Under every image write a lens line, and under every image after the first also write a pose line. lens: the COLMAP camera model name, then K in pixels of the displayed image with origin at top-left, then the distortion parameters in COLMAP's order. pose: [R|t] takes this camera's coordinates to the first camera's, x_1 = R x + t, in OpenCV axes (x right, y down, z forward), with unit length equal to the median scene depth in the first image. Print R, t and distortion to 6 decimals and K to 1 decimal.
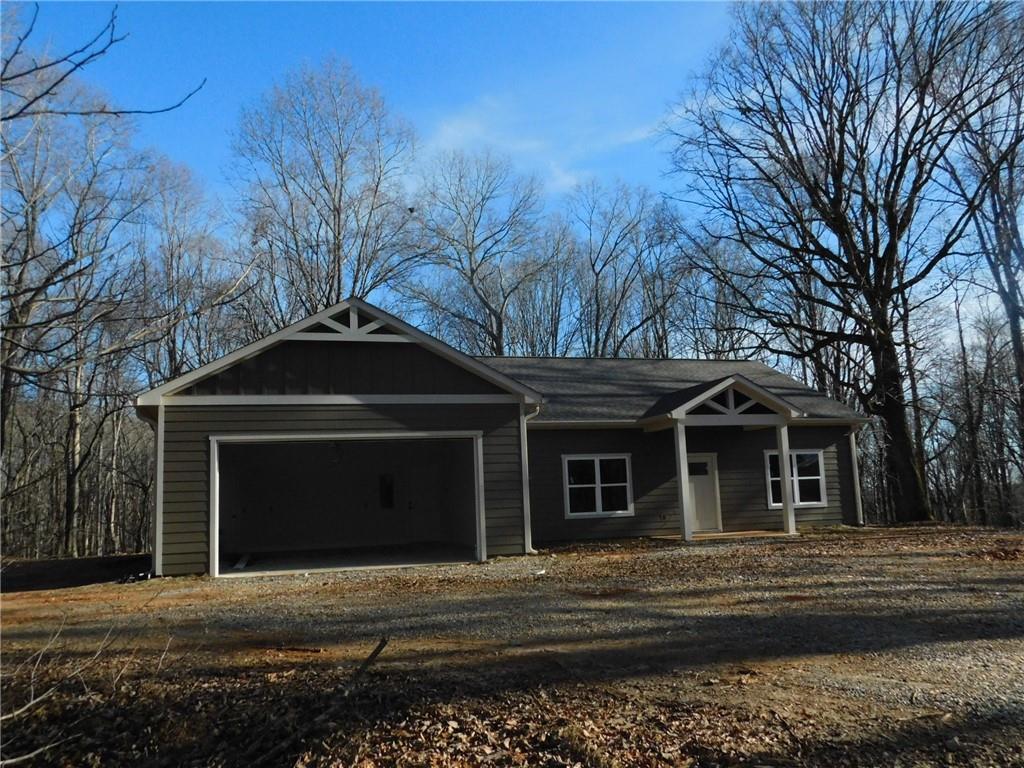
lens RADIAL K [[841.3, 0, 512.0], [0, 841.3, 384.0], [0, 0, 1]] dist [0.004883, 0.000149]
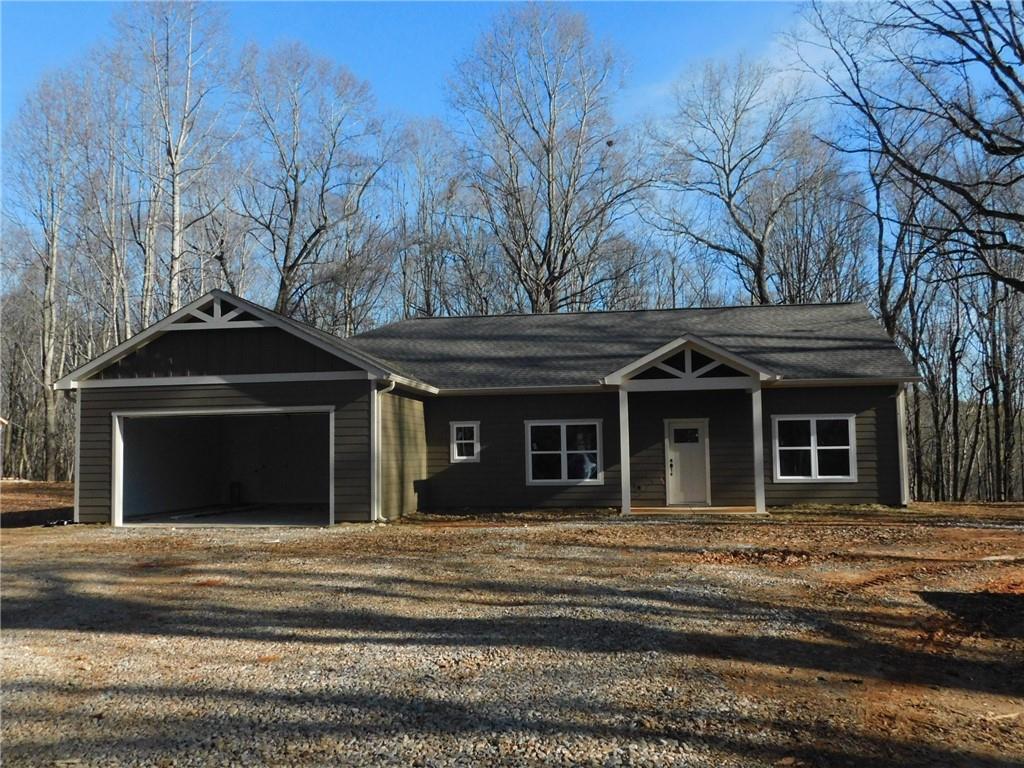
lens RADIAL K [[913.1, 0, 512.0], [0, 913.1, 384.0], [0, 0, 1]] dist [-0.000595, 0.001259]
pose [[0.901140, -0.007304, -0.433467, 0.526187], [0.041047, 0.996804, 0.068538, -0.033153], [0.431581, -0.079555, 0.898560, 0.041266]]
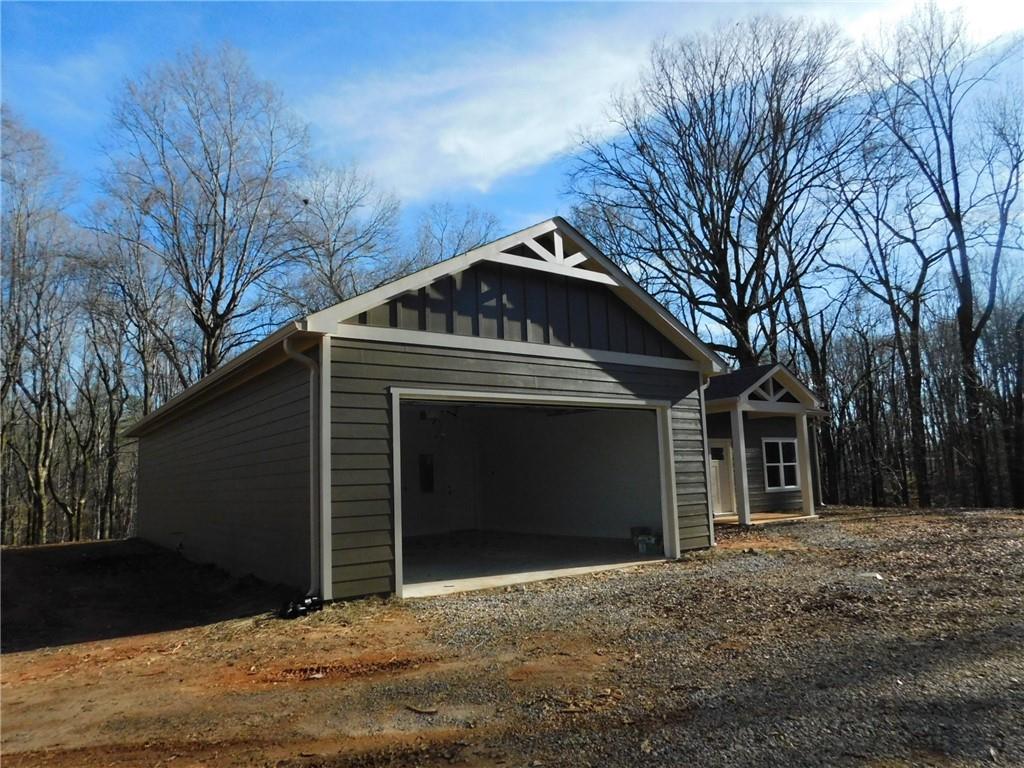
lens RADIAL K [[680.9, 0, 512.0], [0, 680.9, 384.0], [0, 0, 1]] dist [-0.033119, 0.000391]
pose [[0.947301, 0.049053, 0.316566, -0.311024], [-0.045732, 0.998793, -0.017917, 0.045499], [-0.317063, 0.002496, 0.948401, 0.320762]]
